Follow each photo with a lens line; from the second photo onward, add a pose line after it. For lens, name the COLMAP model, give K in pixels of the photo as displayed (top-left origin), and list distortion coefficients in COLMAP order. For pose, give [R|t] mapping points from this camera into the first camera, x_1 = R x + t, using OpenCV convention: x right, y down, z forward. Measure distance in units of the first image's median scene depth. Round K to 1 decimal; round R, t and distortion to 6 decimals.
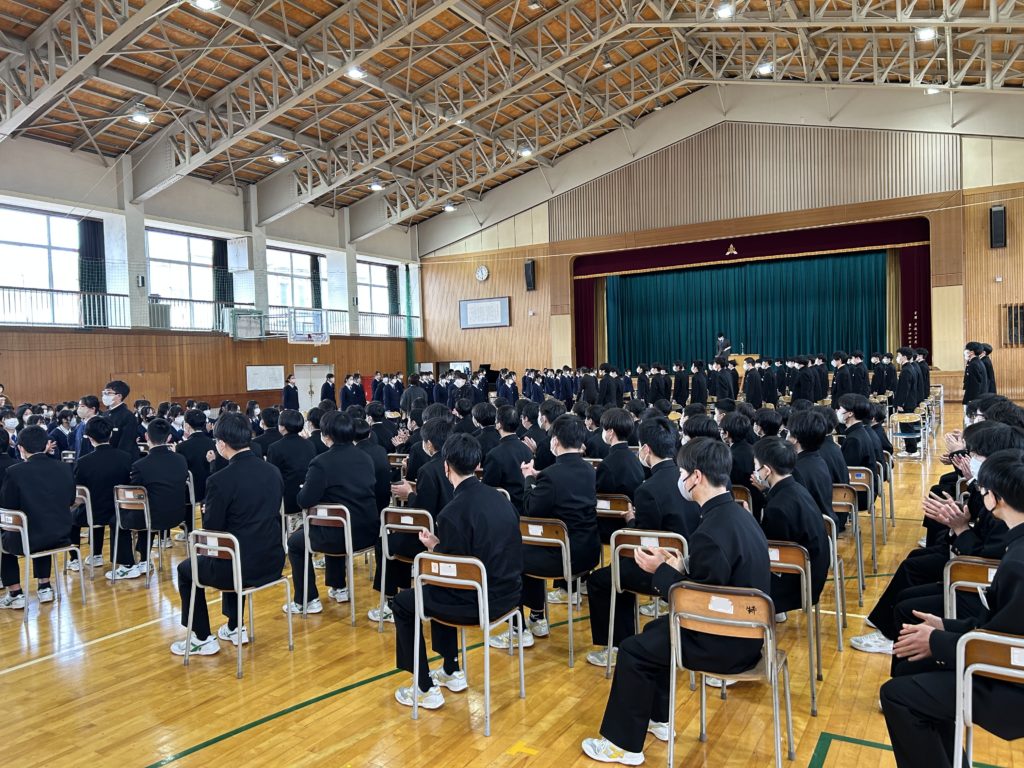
lens RADIAL K [[774.8, 0, 510.3], [0, 774.8, 384.1], [0, 0, 1]] dist [0.057340, -0.064471]
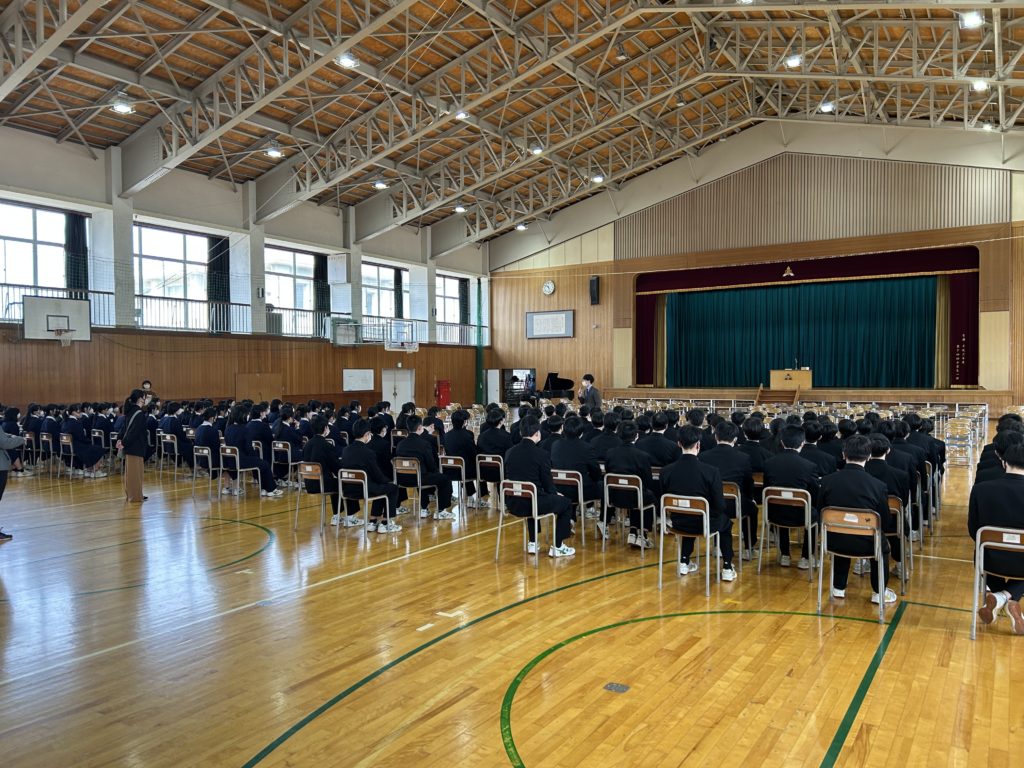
lens RADIAL K [[774.8, 0, 503.9], [0, 774.8, 391.8], [0, 0, 1]] dist [0.057340, -0.064471]
pose [[0.998320, 0.026877, -0.051330, -0.052281], [-0.026722, 0.999636, 0.003693, -0.001062], [0.051411, -0.002315, 0.998675, -0.102050]]
